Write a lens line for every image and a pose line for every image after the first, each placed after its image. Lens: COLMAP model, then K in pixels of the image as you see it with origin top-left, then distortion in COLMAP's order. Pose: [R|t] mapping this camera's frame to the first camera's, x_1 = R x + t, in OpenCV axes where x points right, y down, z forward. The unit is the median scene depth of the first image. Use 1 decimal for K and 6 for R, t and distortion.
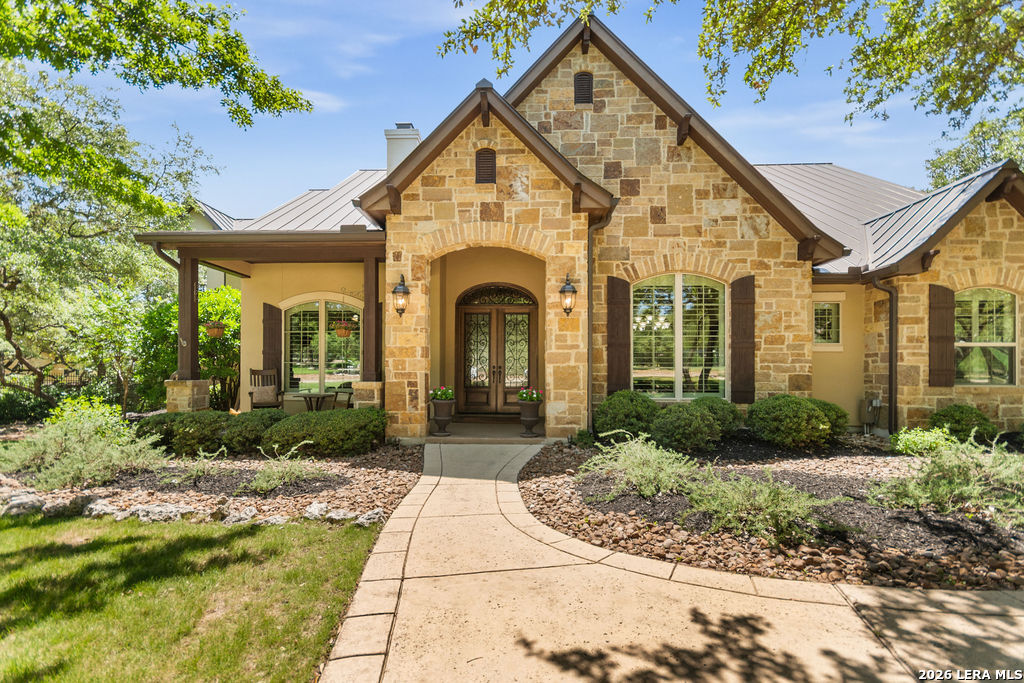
lens RADIAL K [[465.4, 0, 504.6], [0, 465.4, 376.0], [0, 0, 1]] dist [-0.004293, 0.001090]
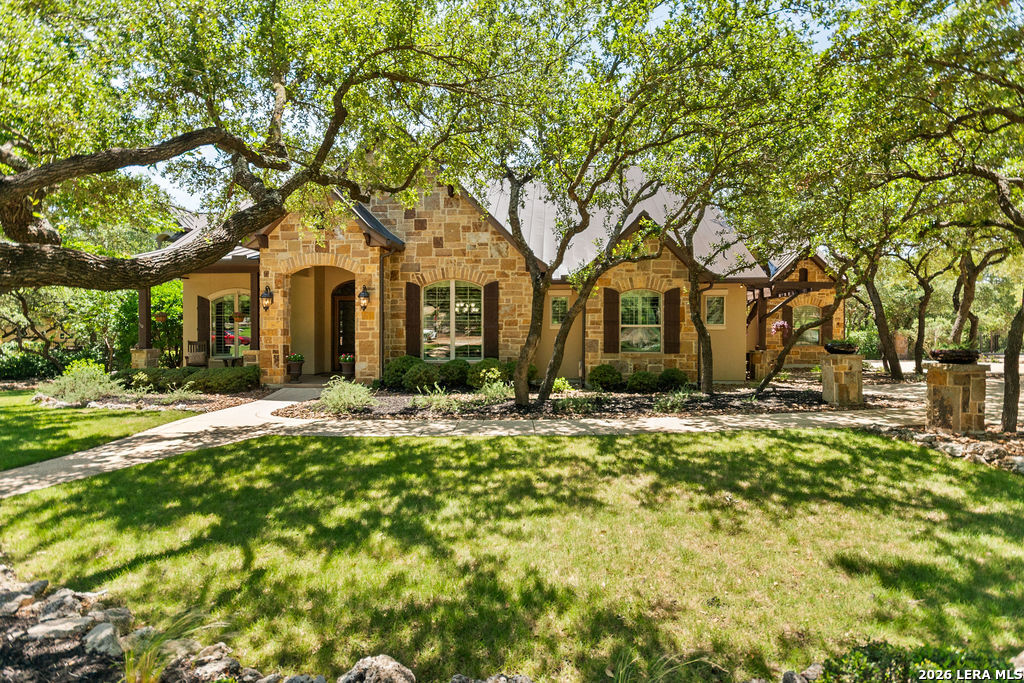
lens RADIAL K [[525.3, 0, 516.0], [0, 525.3, 337.8], [0, 0, 1]] dist [-0.014164, -0.002142]
pose [[0.999477, -0.000989, -0.032332, 0.672919], [0.001179, 0.999982, 0.005834, -0.039385], [0.032326, -0.005869, 0.999460, -0.775503]]
